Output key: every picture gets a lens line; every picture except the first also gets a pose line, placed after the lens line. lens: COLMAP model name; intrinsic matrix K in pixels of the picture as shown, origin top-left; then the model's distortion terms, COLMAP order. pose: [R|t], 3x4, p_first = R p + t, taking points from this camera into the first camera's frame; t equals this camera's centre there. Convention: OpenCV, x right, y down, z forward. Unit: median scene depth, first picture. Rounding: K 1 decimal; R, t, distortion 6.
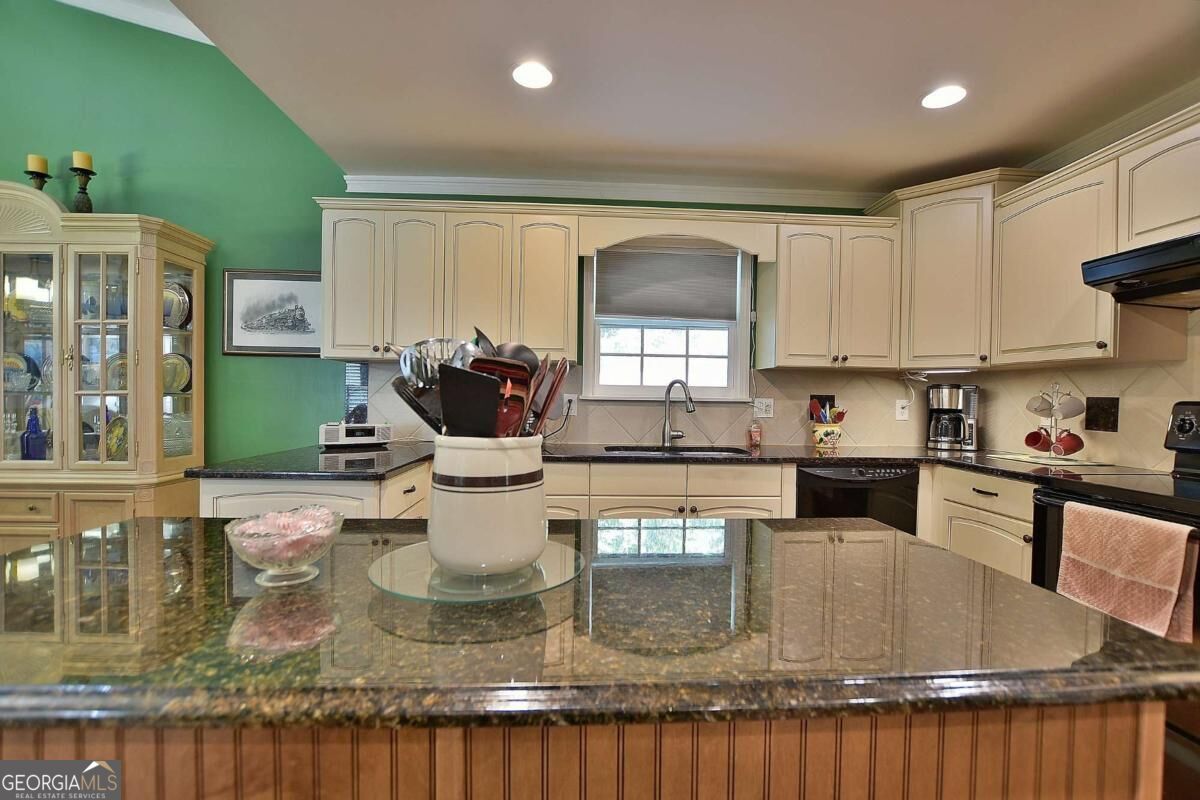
lens RADIAL K [[536.1, 0, 600.1], [0, 536.1, 404.7], [0, 0, 1]] dist [-0.028488, 0.003005]
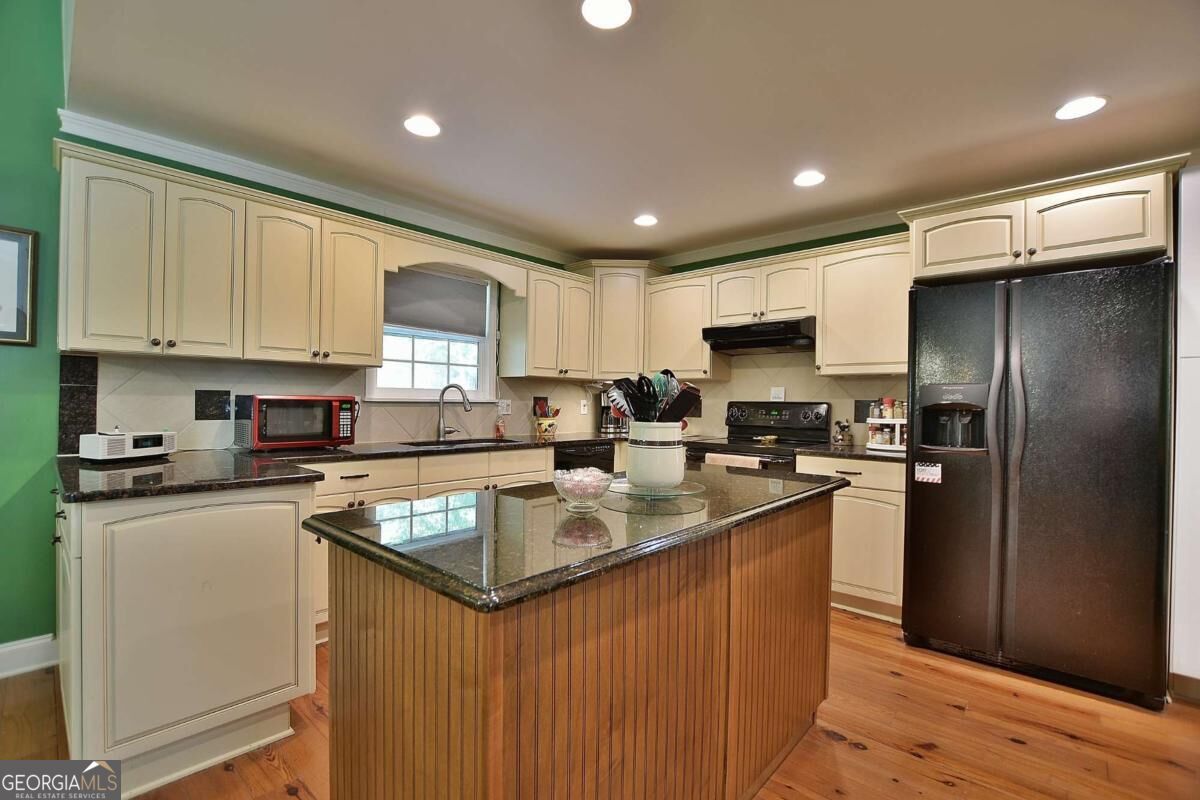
lens RADIAL K [[536.1, 0, 591.6], [0, 536.1, 399.6], [0, 0, 1]] dist [-0.028488, 0.003005]
pose [[0.717901, -0.002662, 0.696140, -0.485646], [0.007757, 0.999961, -0.004175, -0.005411], [-0.696102, 0.008397, 0.717894, -0.073646]]
